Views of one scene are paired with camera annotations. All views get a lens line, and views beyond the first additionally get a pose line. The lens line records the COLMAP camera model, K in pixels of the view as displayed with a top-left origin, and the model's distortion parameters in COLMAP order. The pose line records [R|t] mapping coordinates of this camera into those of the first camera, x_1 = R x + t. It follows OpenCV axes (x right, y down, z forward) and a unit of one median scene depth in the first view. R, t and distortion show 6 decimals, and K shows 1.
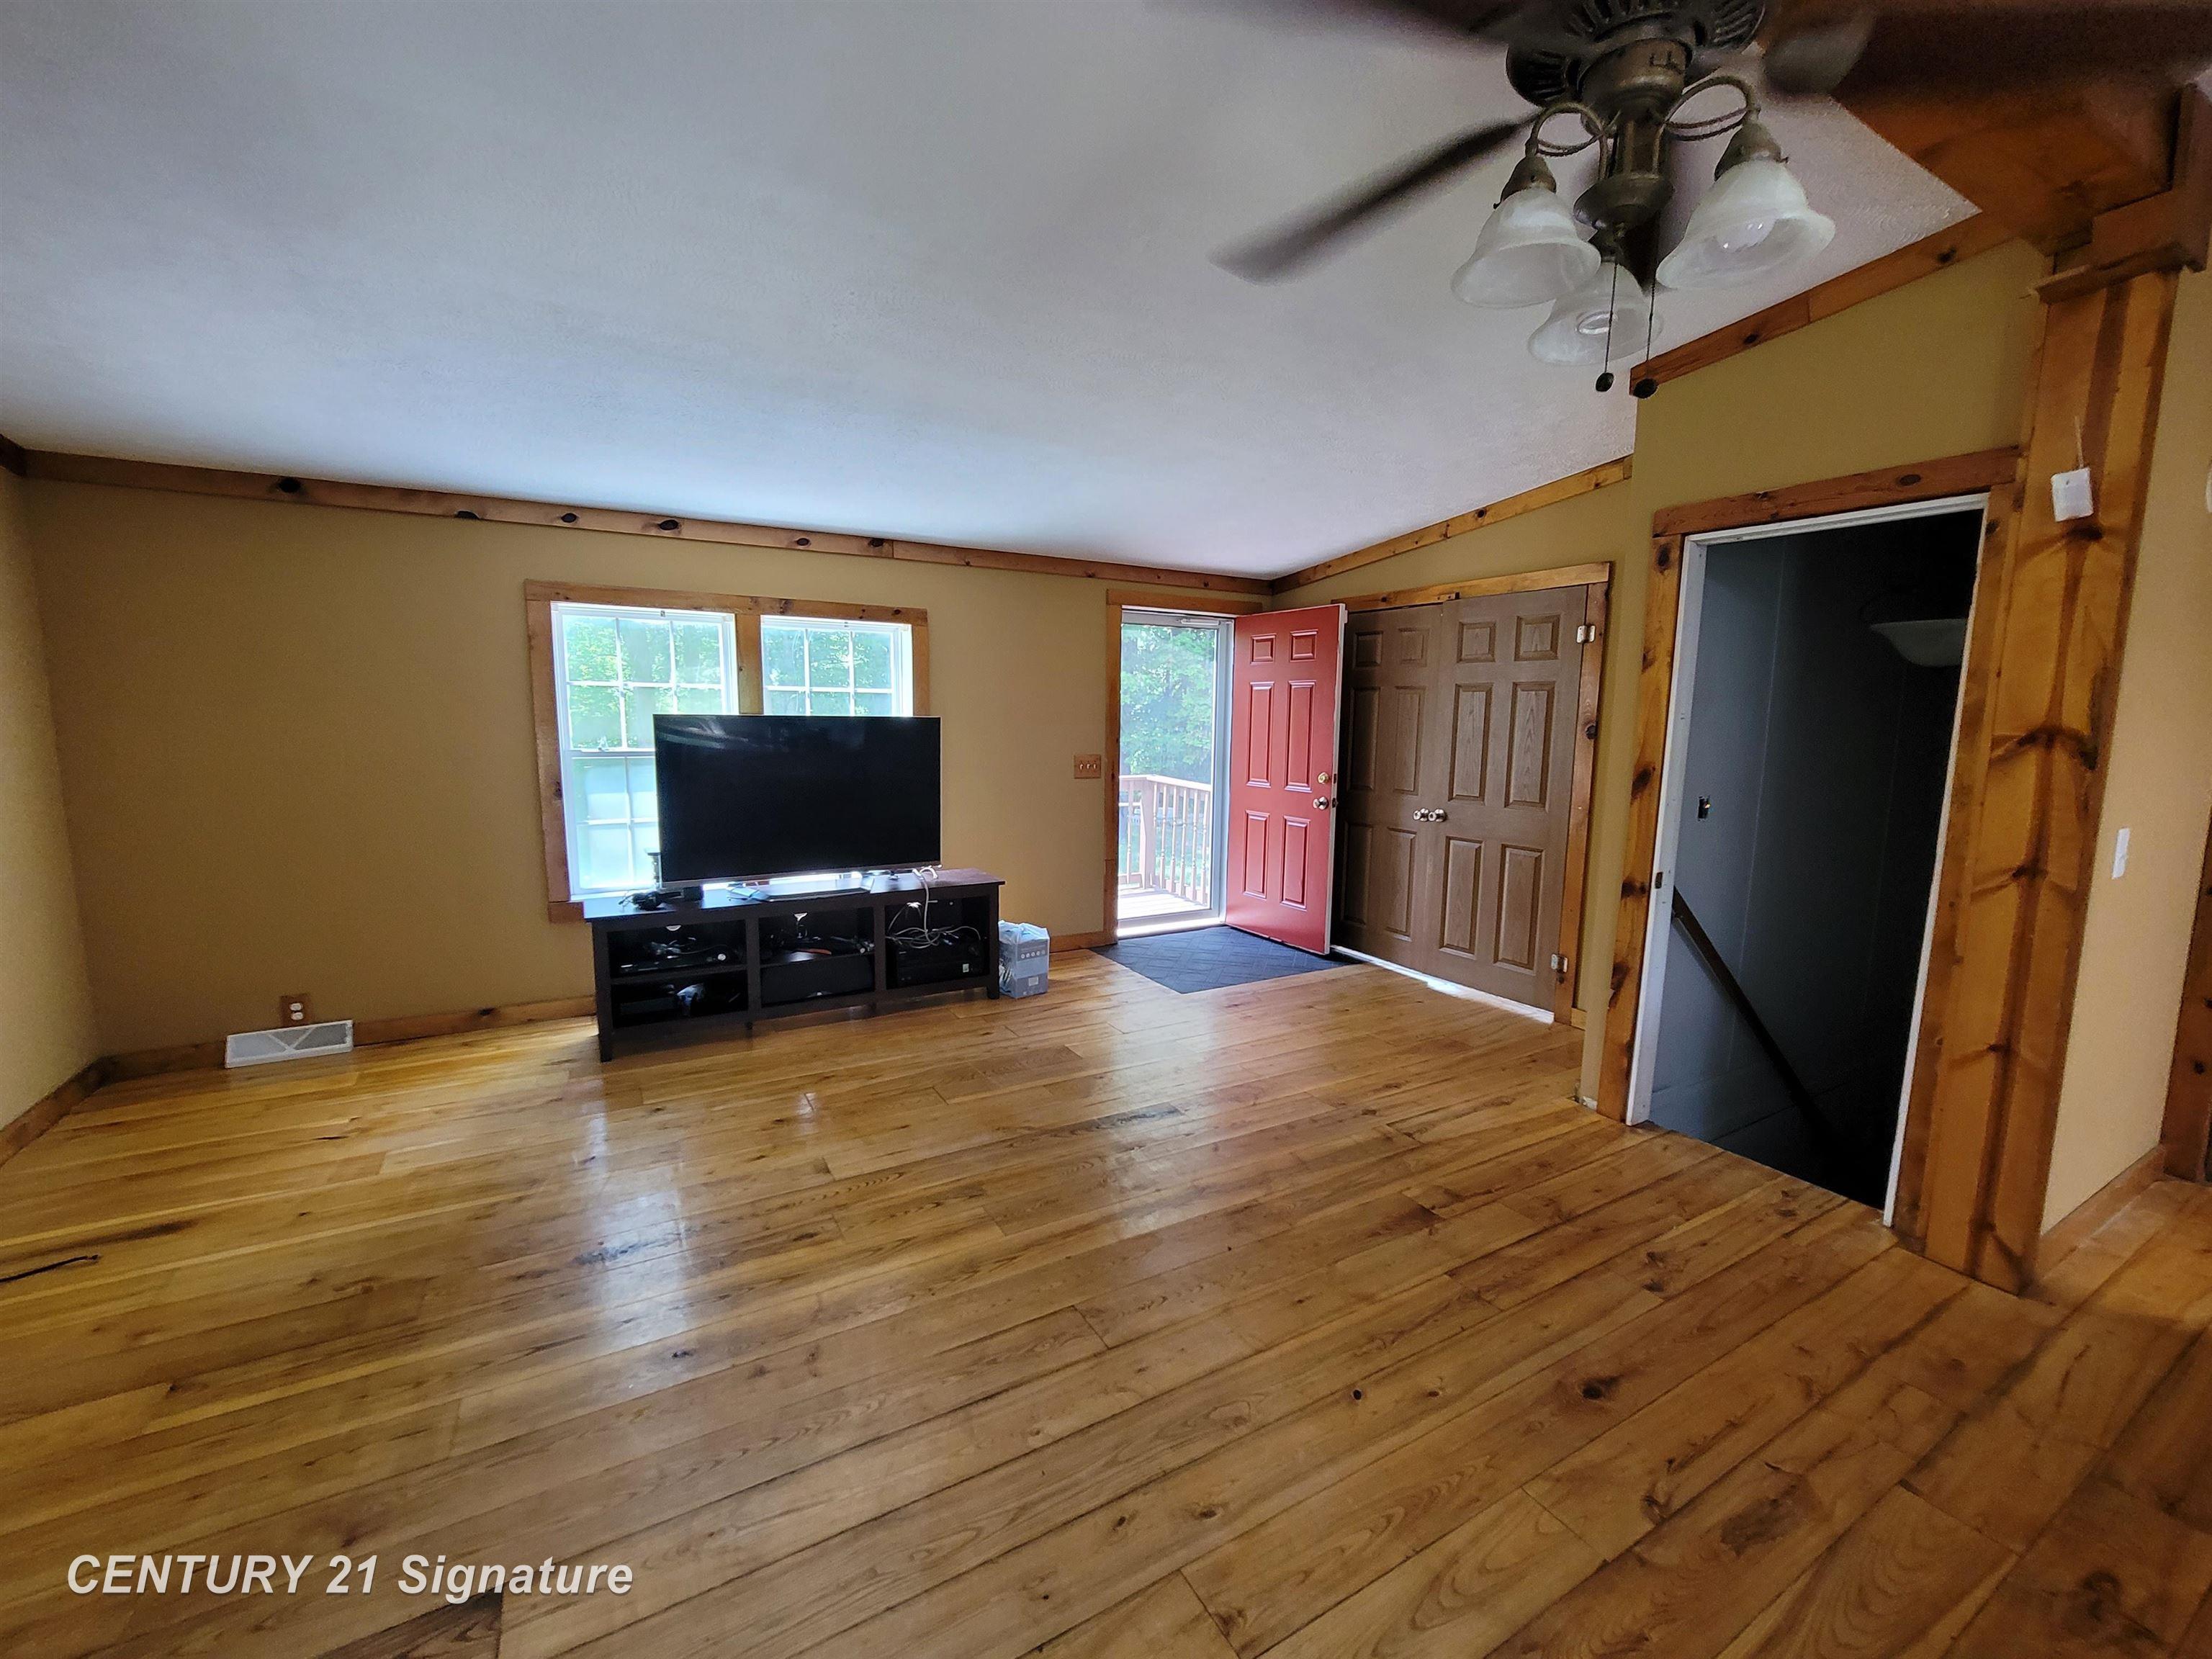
lens RADIAL K [[909.9, 0, 1105.3], [0, 909.9, 826.1], [0, 0, 1]] dist [-0.002183, 0.001495]
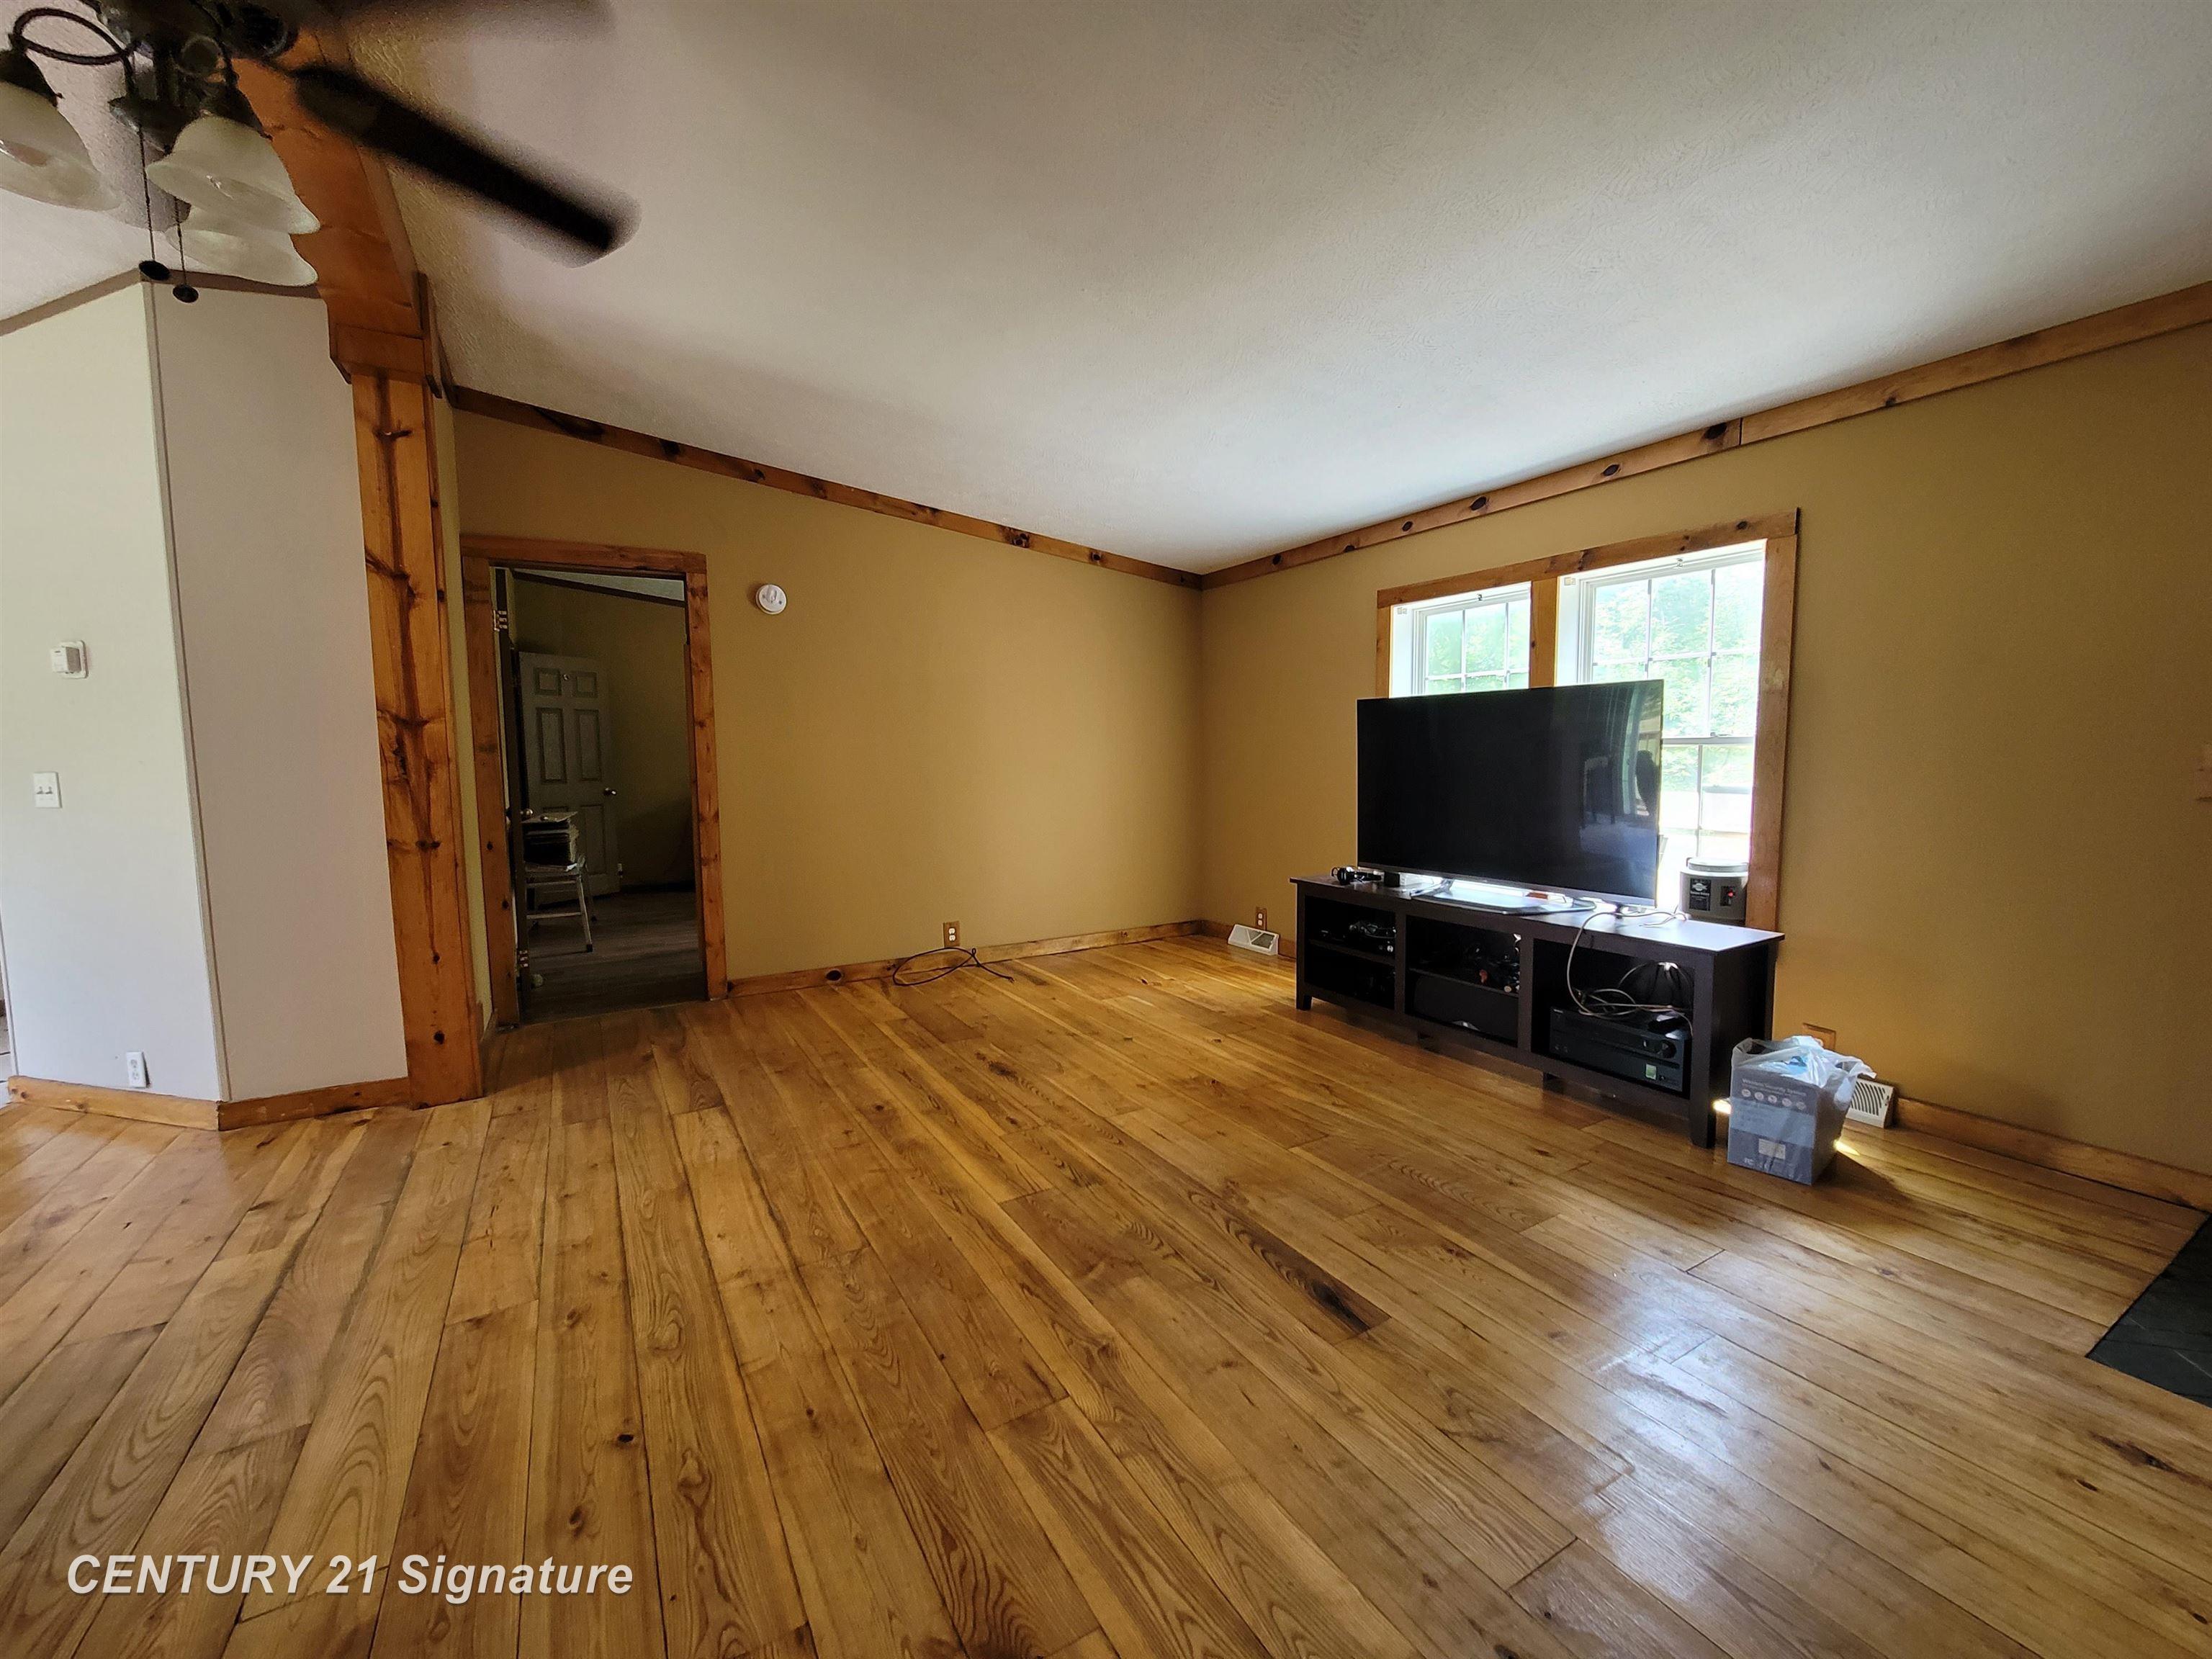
lens RADIAL K [[909.9, 0, 1105.3], [0, 909.9, 826.1], [0, 0, 1]] dist [-0.002183, 0.001495]
pose [[0.006772, 0.071444, -0.997422, 0.572685], [-0.111656, 0.991261, 0.070245, -0.020357], [0.993724, 0.110893, 0.014690, 0.729013]]
